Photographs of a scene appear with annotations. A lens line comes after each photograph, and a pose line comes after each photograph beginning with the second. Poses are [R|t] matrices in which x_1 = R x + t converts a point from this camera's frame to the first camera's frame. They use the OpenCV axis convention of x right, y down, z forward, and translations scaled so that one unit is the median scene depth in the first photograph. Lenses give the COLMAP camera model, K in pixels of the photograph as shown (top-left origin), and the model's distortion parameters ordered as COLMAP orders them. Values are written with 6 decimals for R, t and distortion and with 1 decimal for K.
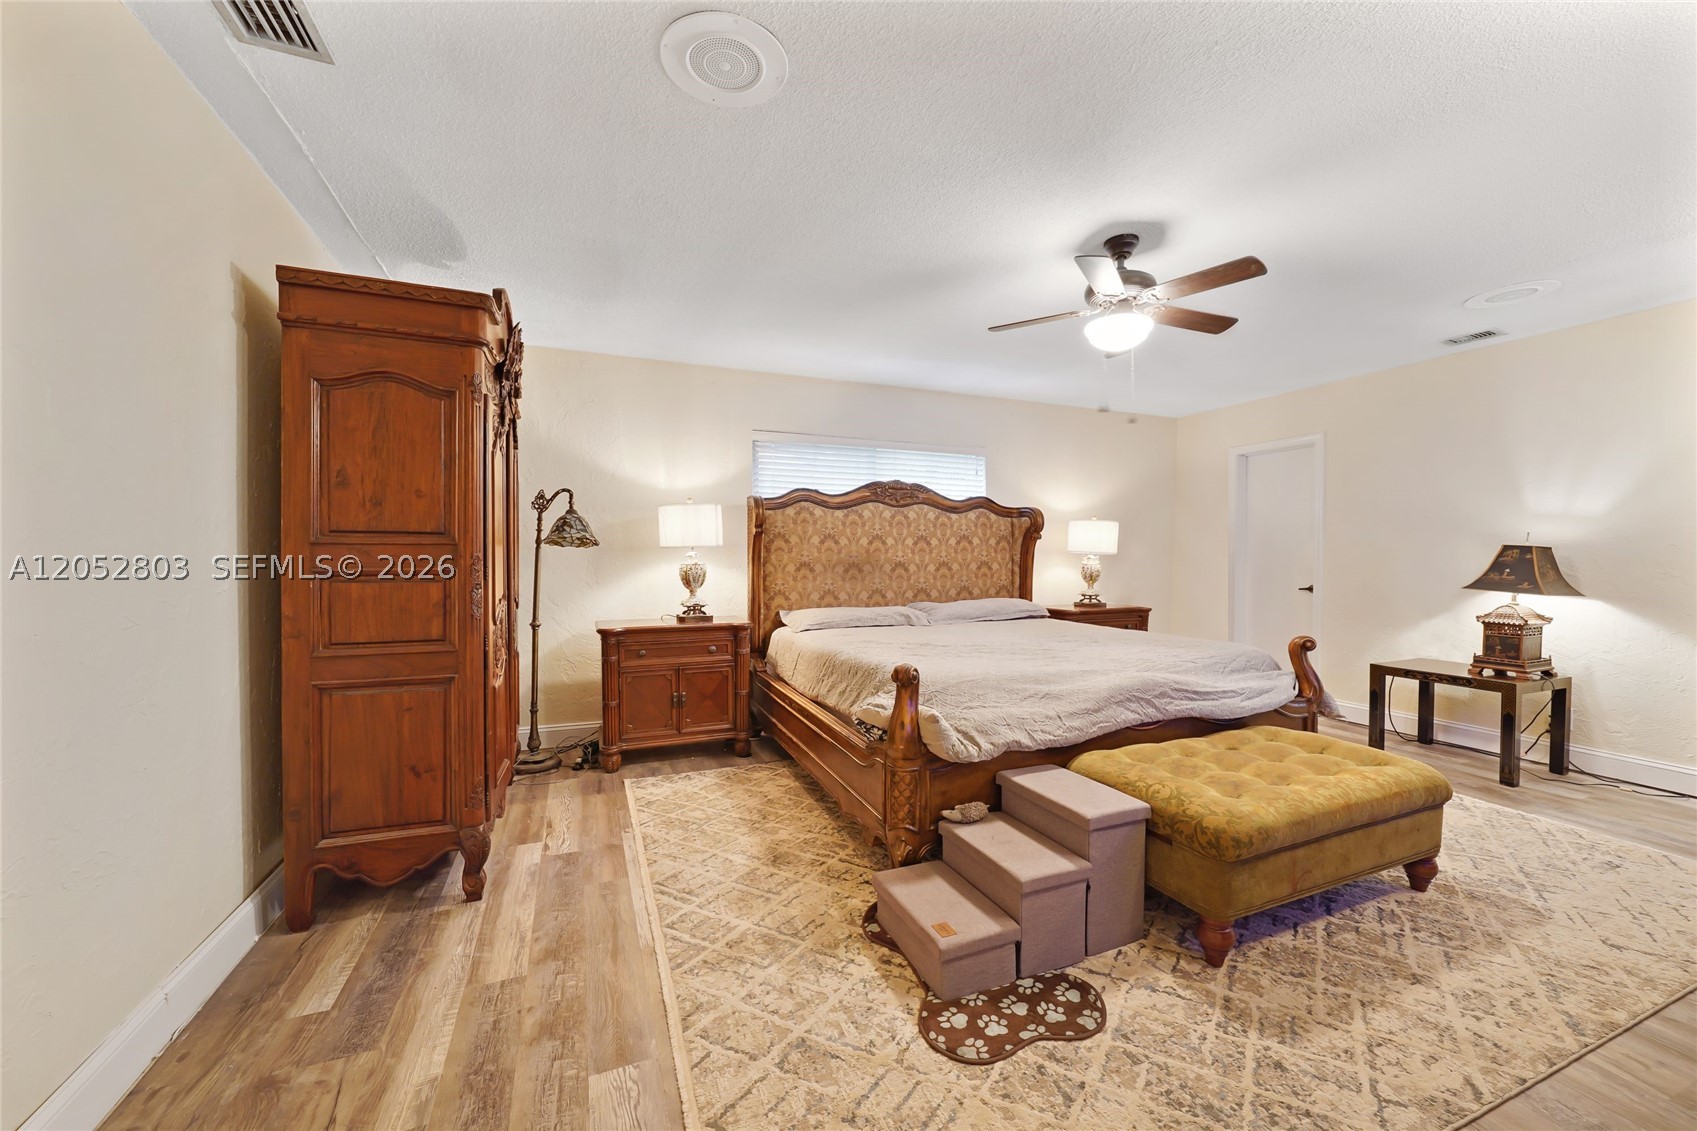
lens RADIAL K [[578.3, 0, 779.0], [0, 578.3, 547.9], [0, 0, 1]] dist [-0.024751, 0.005747]
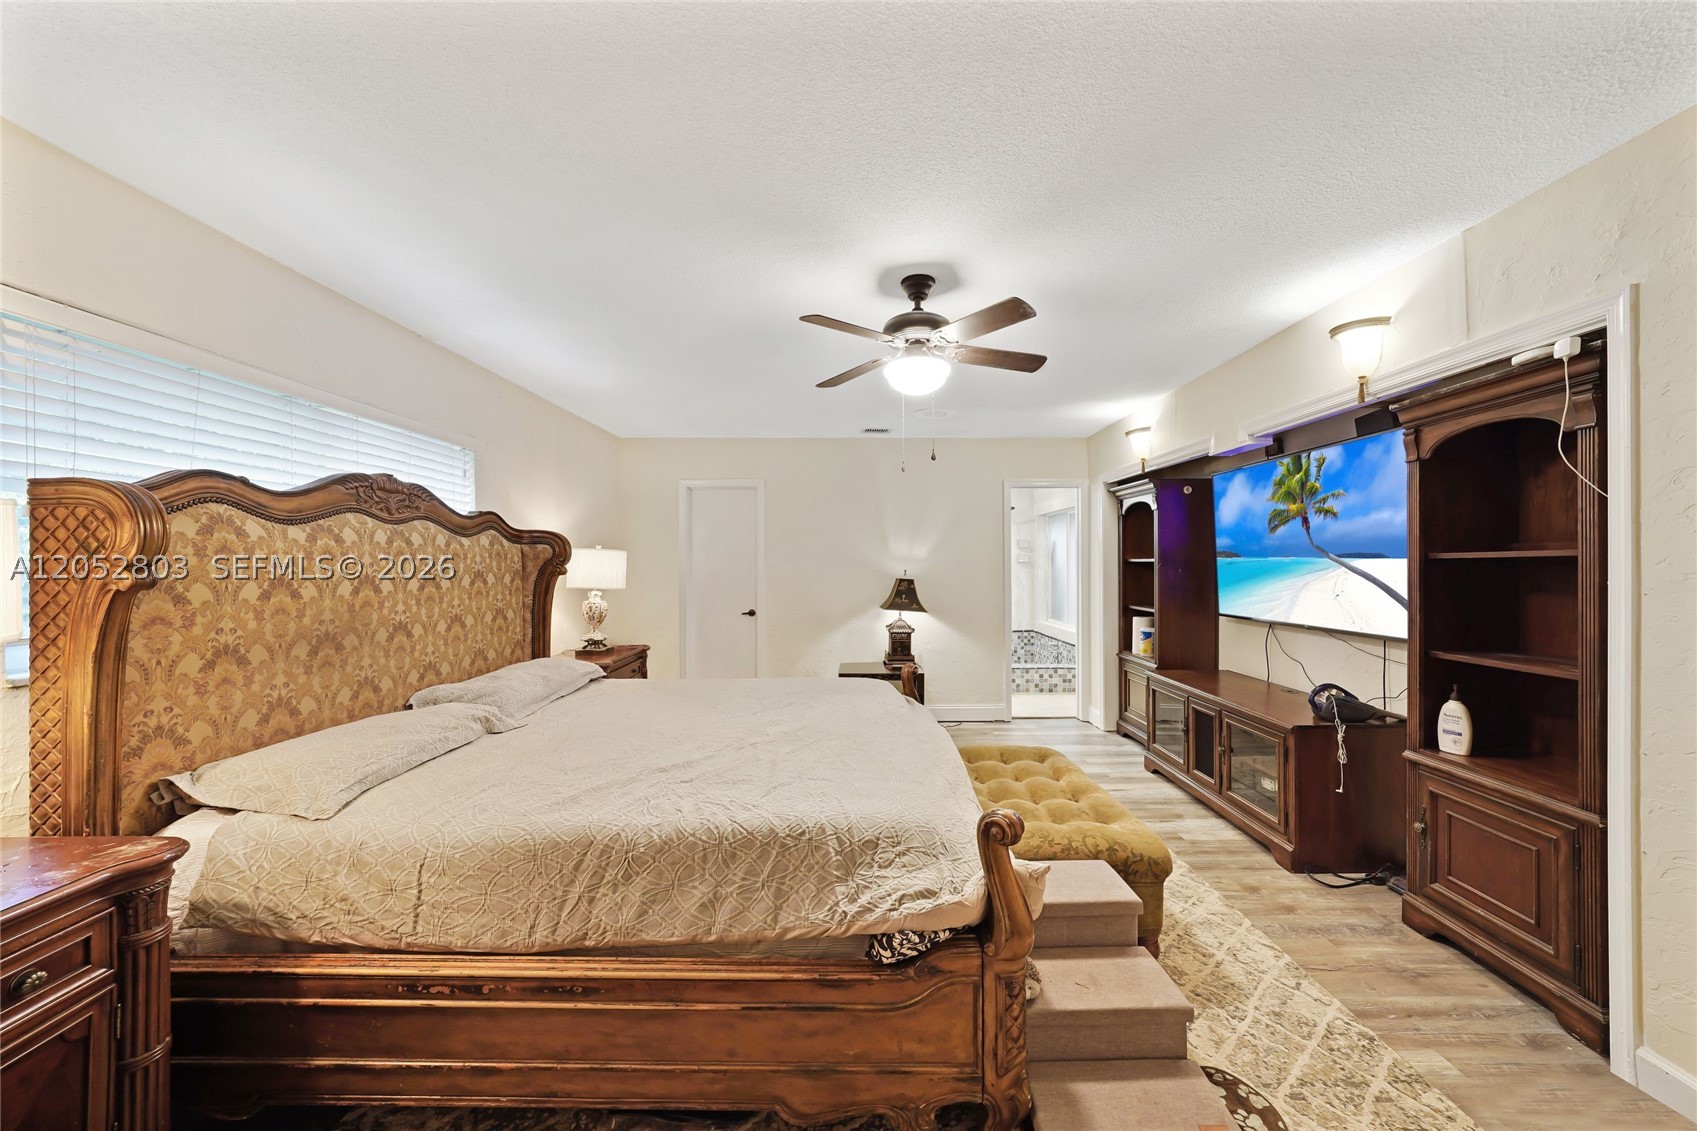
lens RADIAL K [[639.6, 0, 873.5], [0, 639.6, 560.7], [0, 0, 1]] dist [-0.022954, 0.008655]
pose [[0.341690, 0.001777, 0.939811, -0.289746], [-0.000310, 0.999998, -0.001778, -0.047389], [-0.939813, 0.000316, 0.341690, 0.491977]]
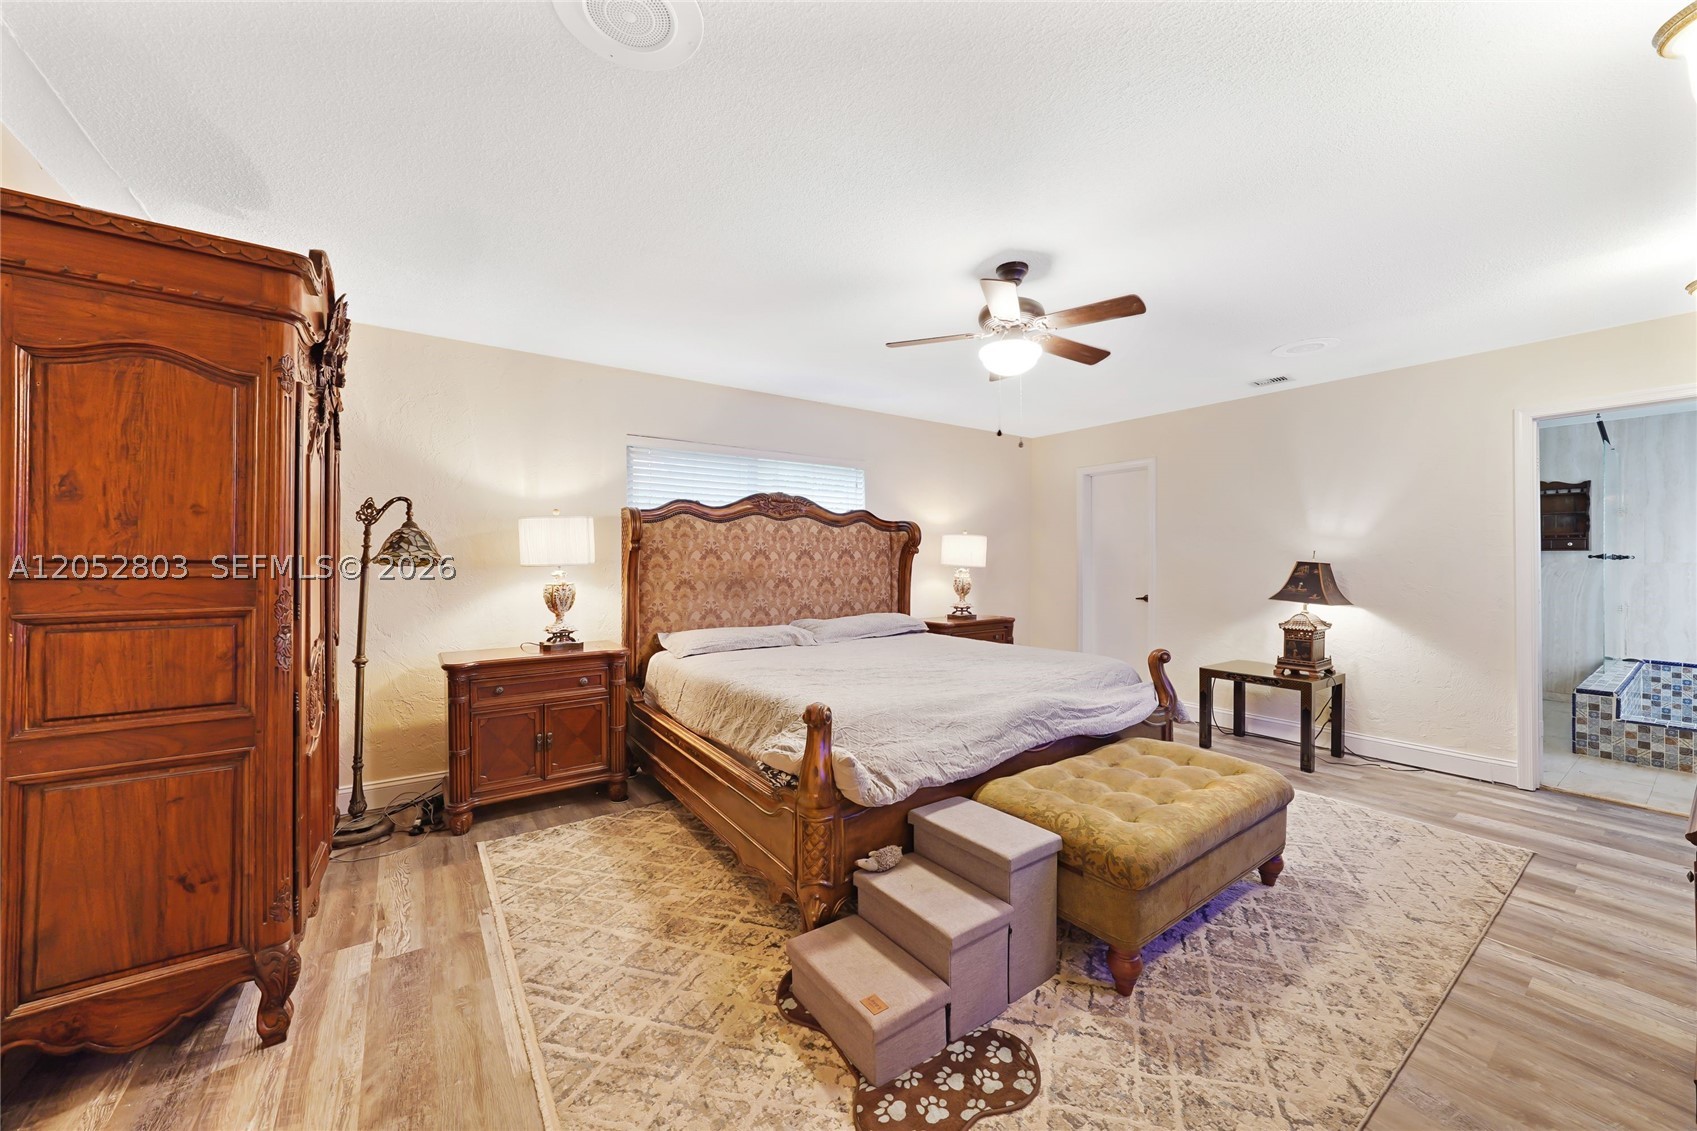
lens RADIAL K [[597.6, 0, 771.5], [0, 597.6, 546.8], [0, 0, 1]] dist [-0.023443, 0.007280]
pose [[0.976737, 0.002871, 0.214420, -0.031554], [-0.000132, 0.999918, -0.012790, -0.019728], [-0.214439, 0.012465, 0.976658, 0.047298]]
